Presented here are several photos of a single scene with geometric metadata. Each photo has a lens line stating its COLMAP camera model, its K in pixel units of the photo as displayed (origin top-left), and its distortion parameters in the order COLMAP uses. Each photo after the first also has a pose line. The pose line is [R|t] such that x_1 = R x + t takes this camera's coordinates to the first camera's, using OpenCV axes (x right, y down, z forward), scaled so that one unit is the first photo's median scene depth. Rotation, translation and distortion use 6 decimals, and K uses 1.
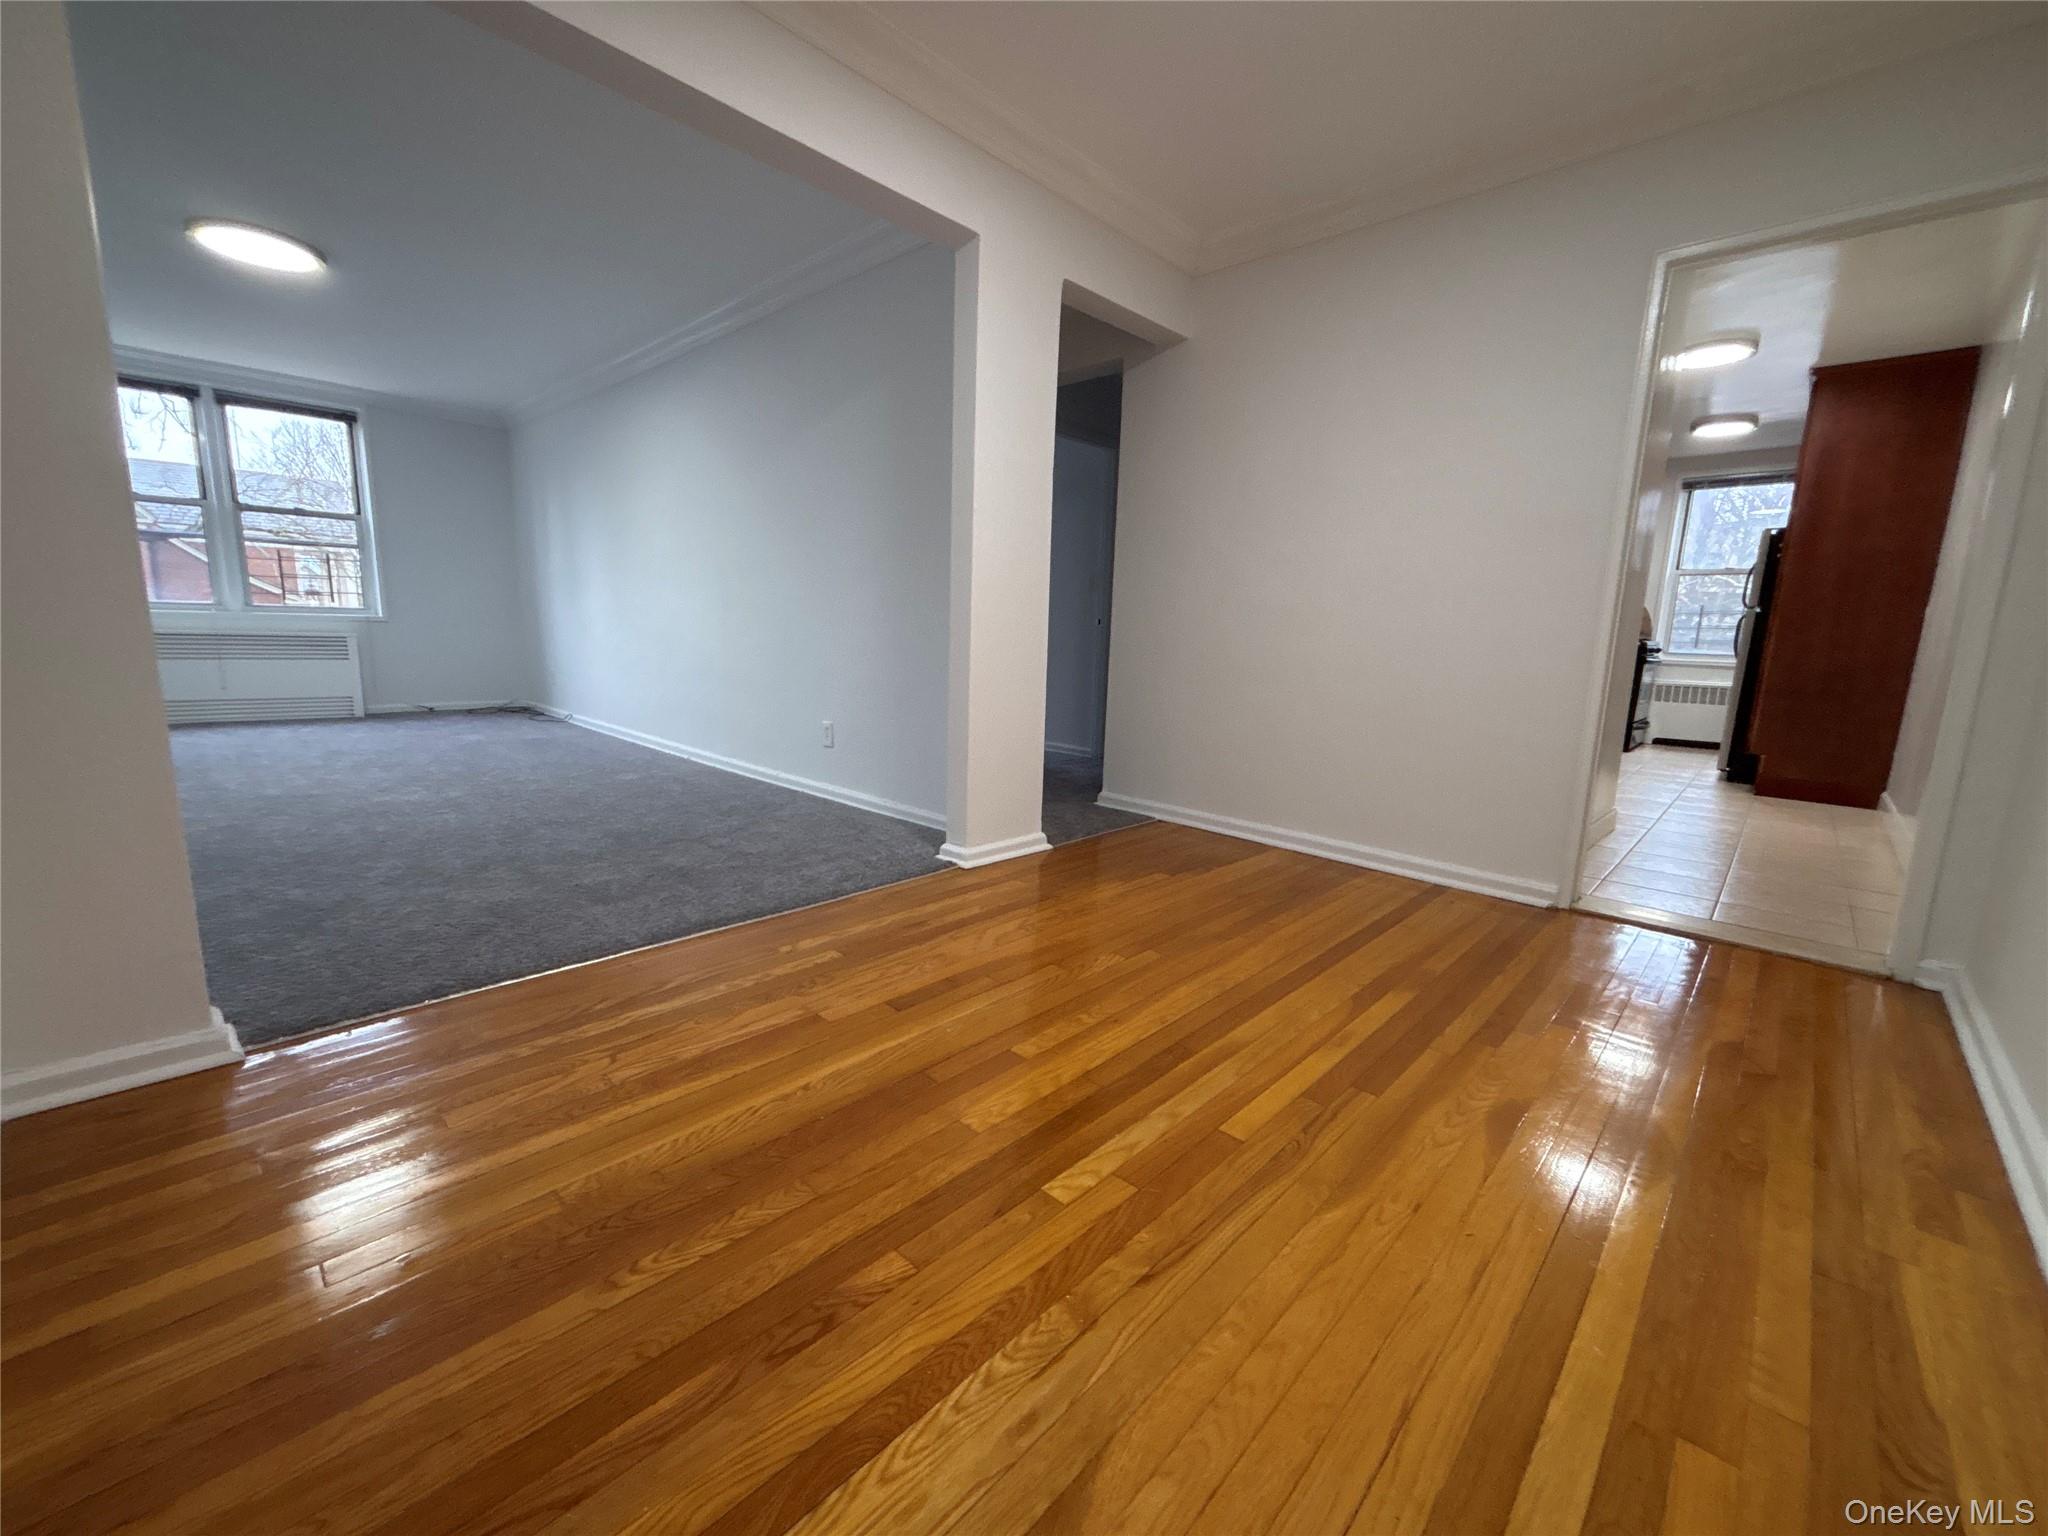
lens RADIAL K [[827.2, 0, 1027.7], [0, 827.2, 758.3], [0, 0, 1]] dist [0.000755, 0.001526]
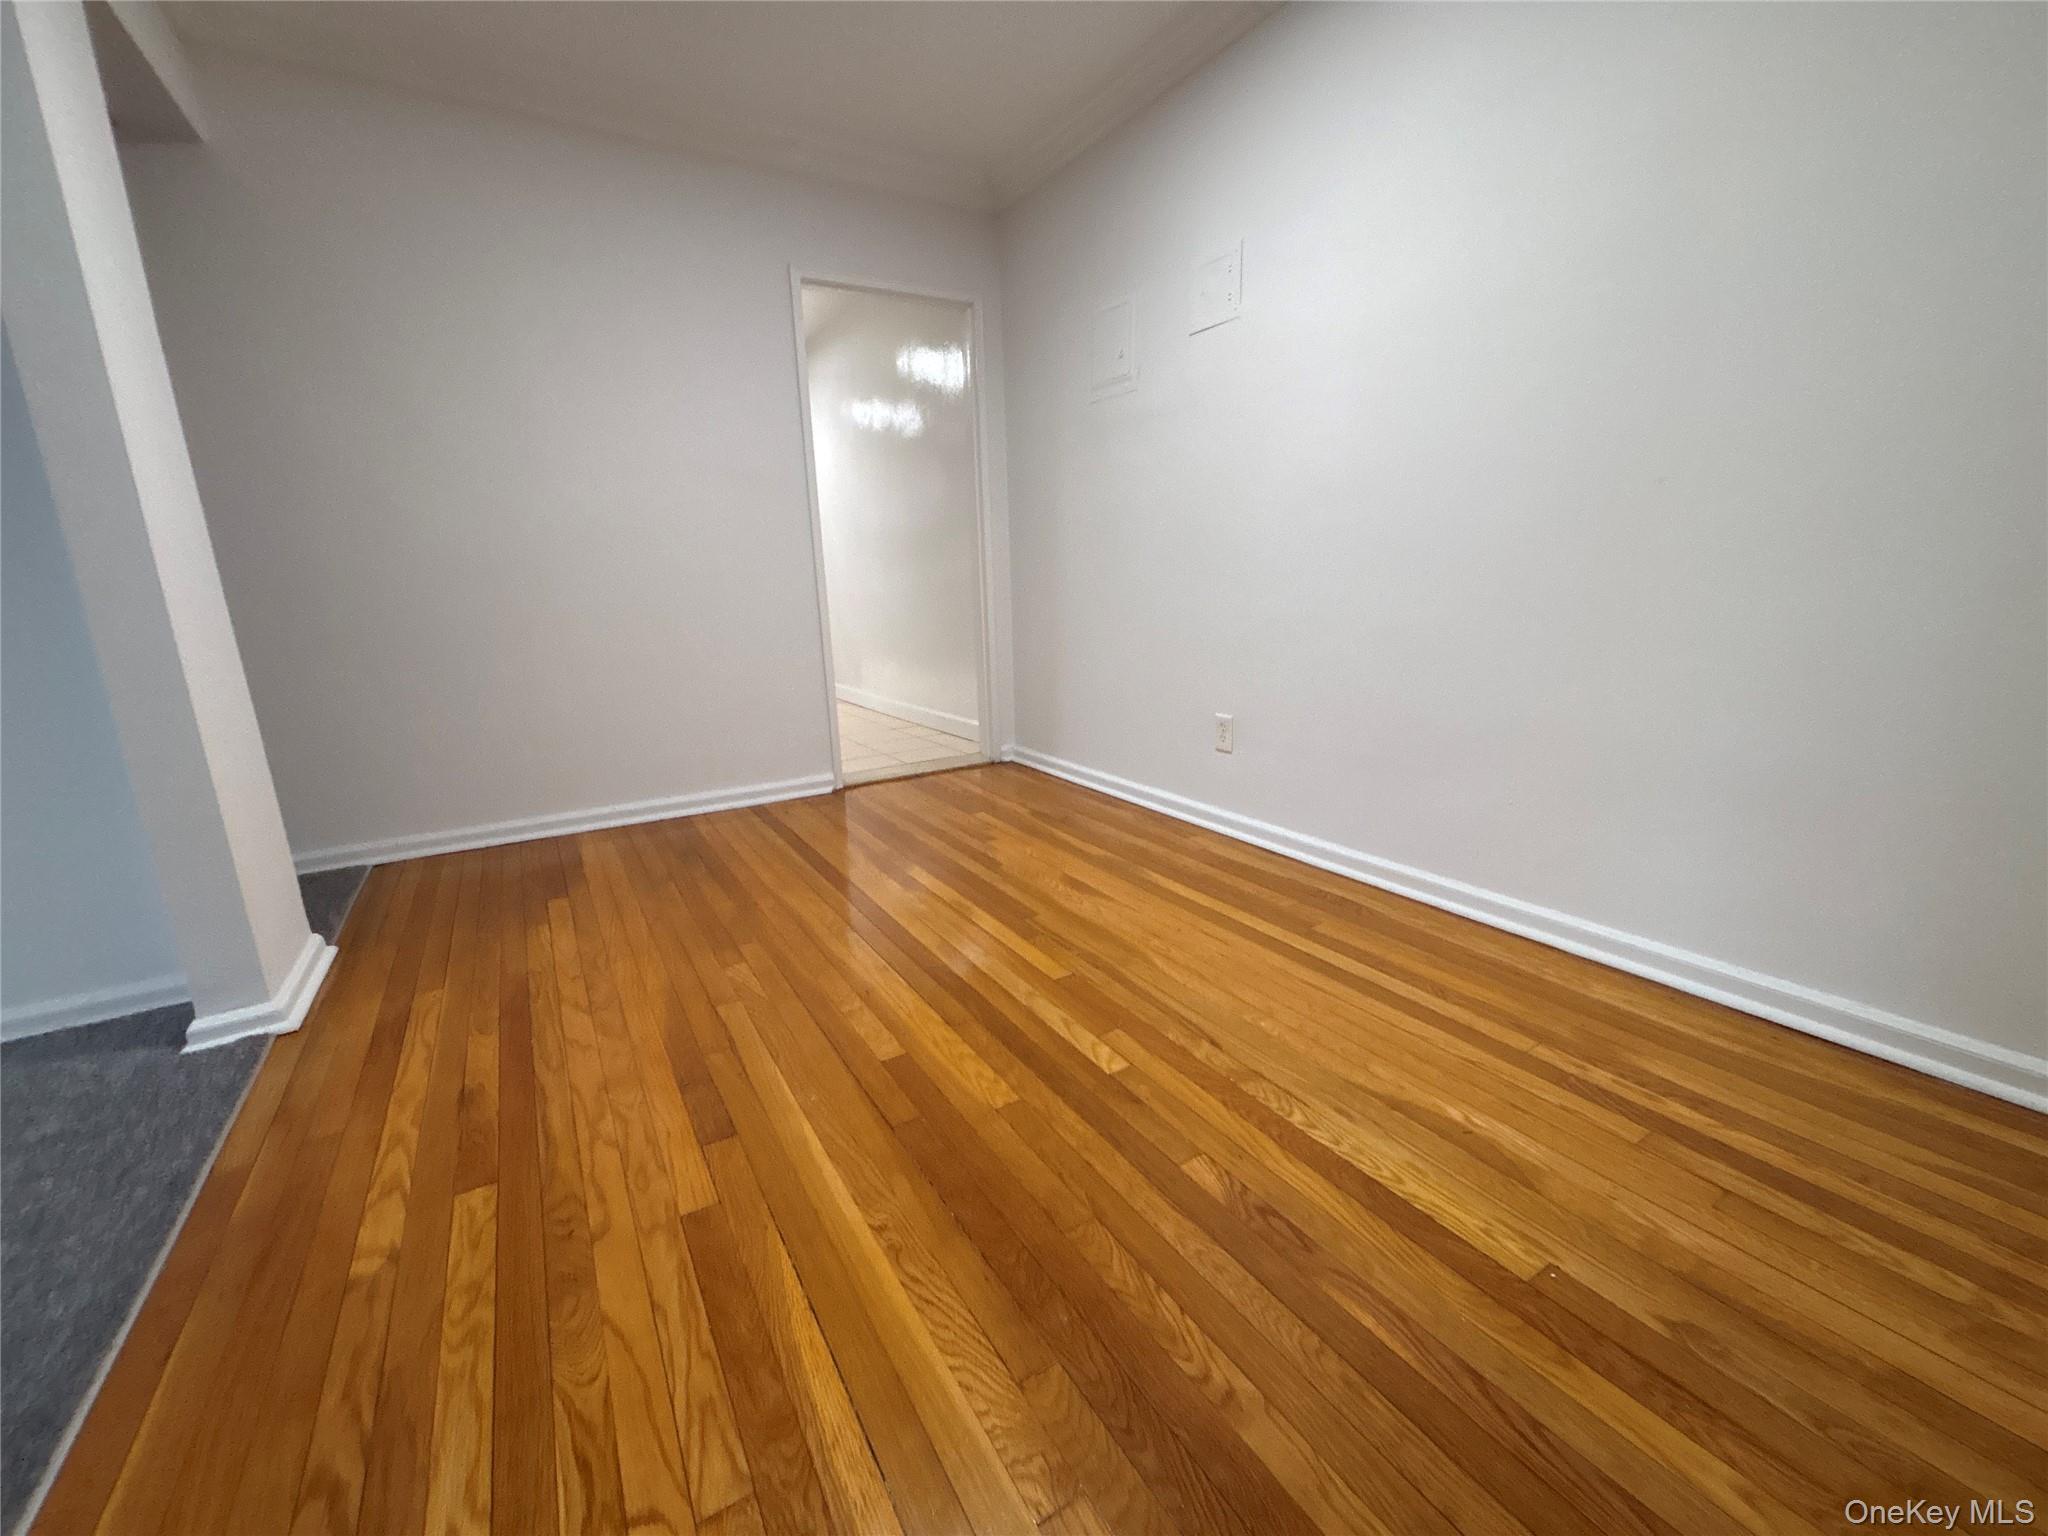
lens RADIAL K [[827.2, 0, 1018.4], [0, 827.2, 760.3], [0, 0, 1]] dist [0.000755, 0.001526]
pose [[0.264330, -0.258121, 0.929249, -0.679465], [0.193609, 0.958106, 0.211064, -0.113909], [-0.944799, 0.124120, 0.303231, 0.504753]]
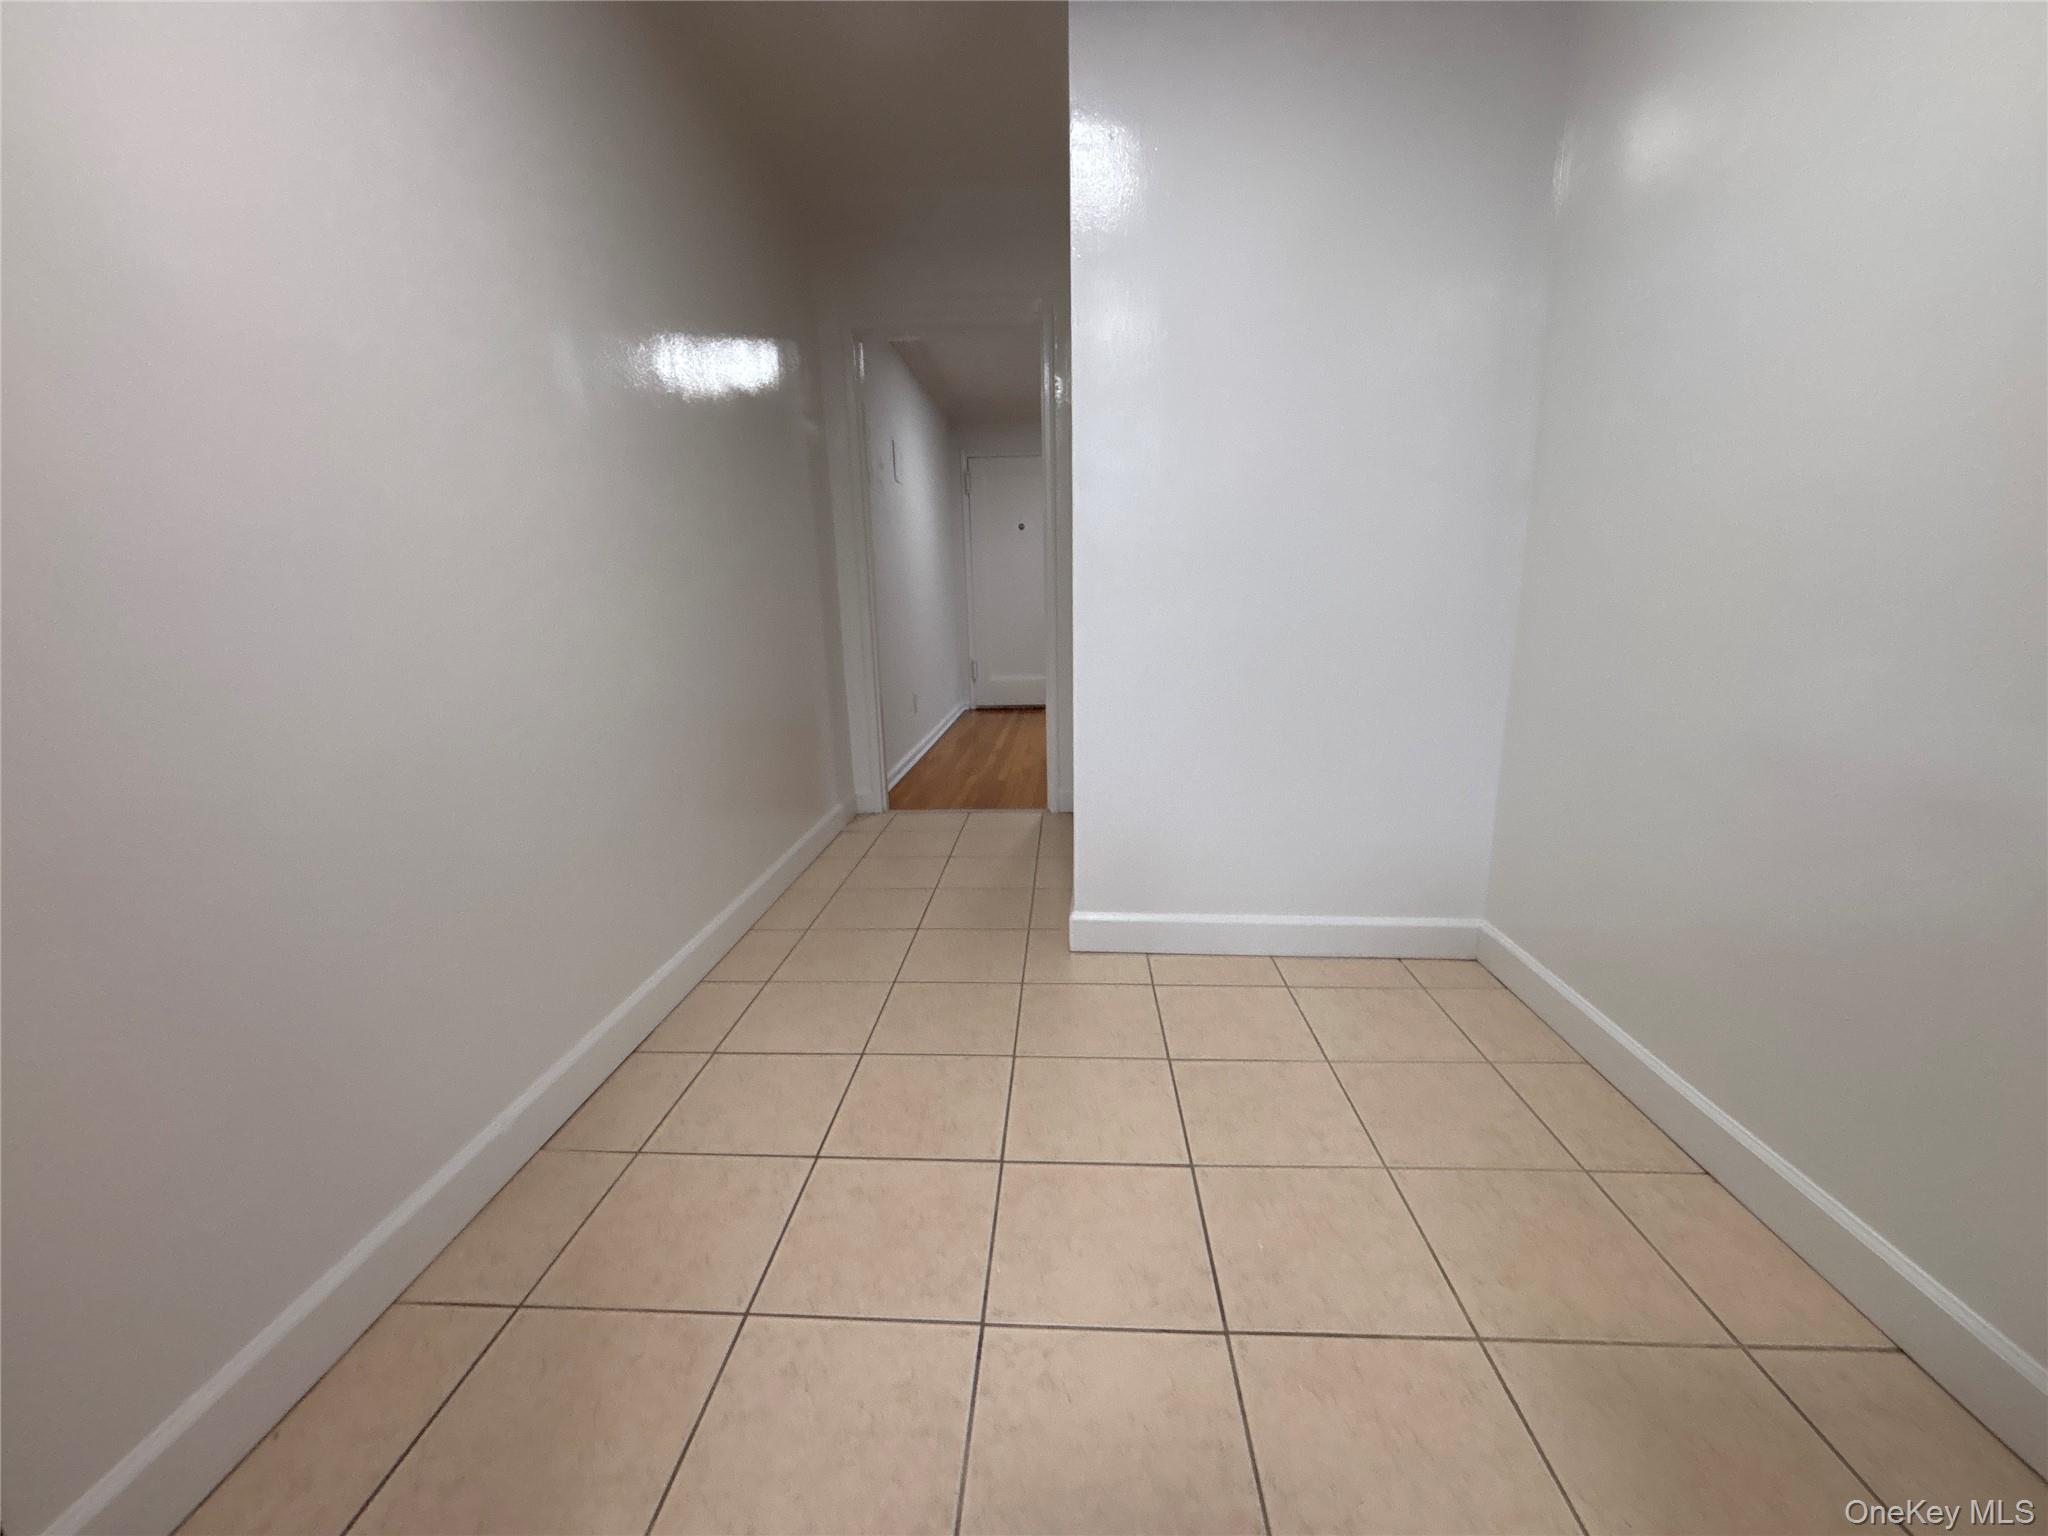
lens RADIAL K [[827.2, 0, 1029.3], [0, 827.2, 772.4], [0, 0, 1]] dist [0.000755, 0.001526]
pose [[-0.764333, 0.111662, -0.635080, 2.285373], [-0.116512, 0.944766, 0.306336, -0.434743], [0.634208, 0.308137, -0.709106, 2.849831]]
